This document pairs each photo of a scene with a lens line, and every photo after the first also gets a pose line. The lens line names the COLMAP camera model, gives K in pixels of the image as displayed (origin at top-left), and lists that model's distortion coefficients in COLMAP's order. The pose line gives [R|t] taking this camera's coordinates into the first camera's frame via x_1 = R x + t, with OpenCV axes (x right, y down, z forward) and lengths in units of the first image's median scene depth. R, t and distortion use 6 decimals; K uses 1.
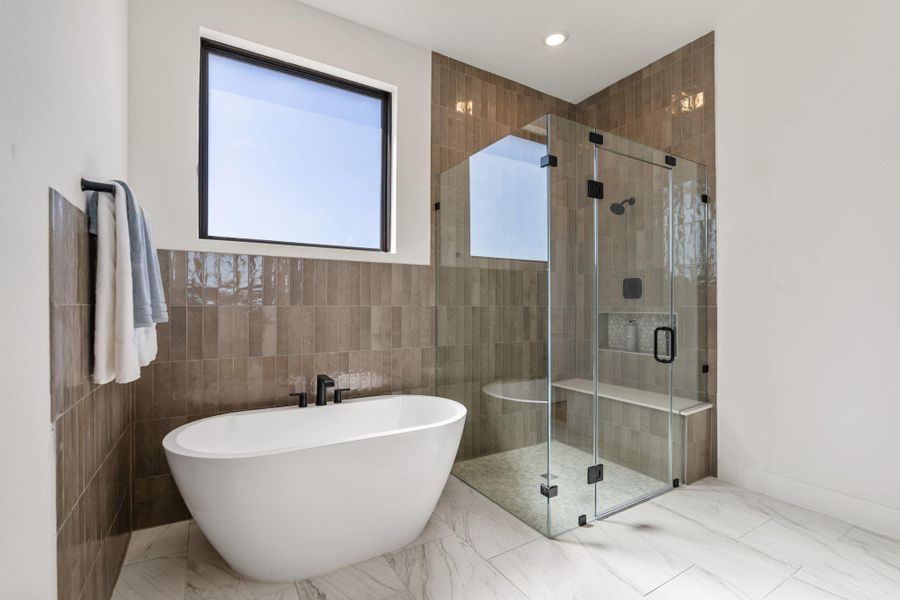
lens RADIAL K [[407.0, 0, 446.4], [0, 407.0, 302.8], [0, 0, 1]] dist [-0.004119, -0.000137]
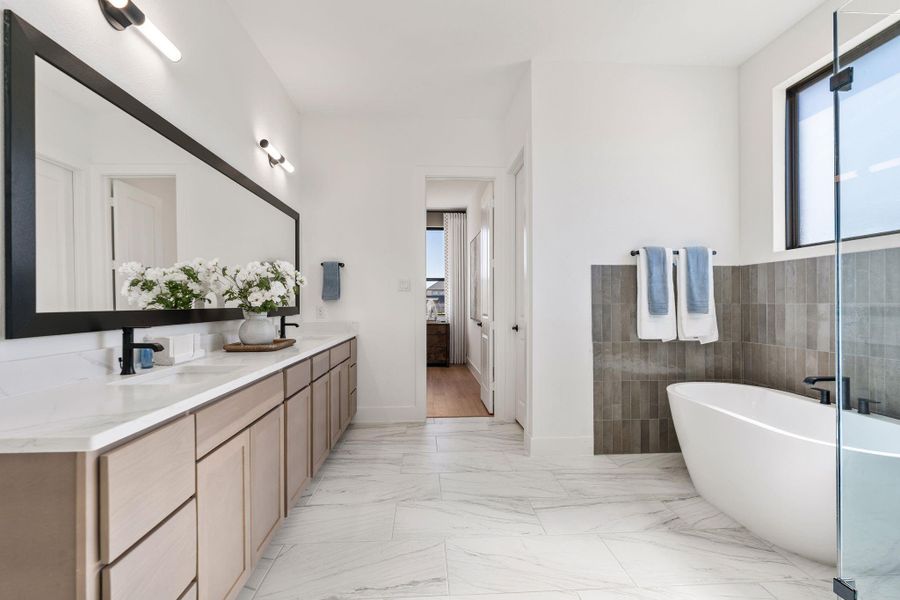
lens RADIAL K [[407.0, 0, 450.7], [0, 407.0, 303.1], [0, 0, 1]] dist [-0.004119, -0.000137]
pose [[-0.456594, -0.002969, -0.889670, 1.025003], [0.002433, 0.999987, -0.004586, 0.008985], [0.889672, -0.004258, -0.456580, 0.677412]]
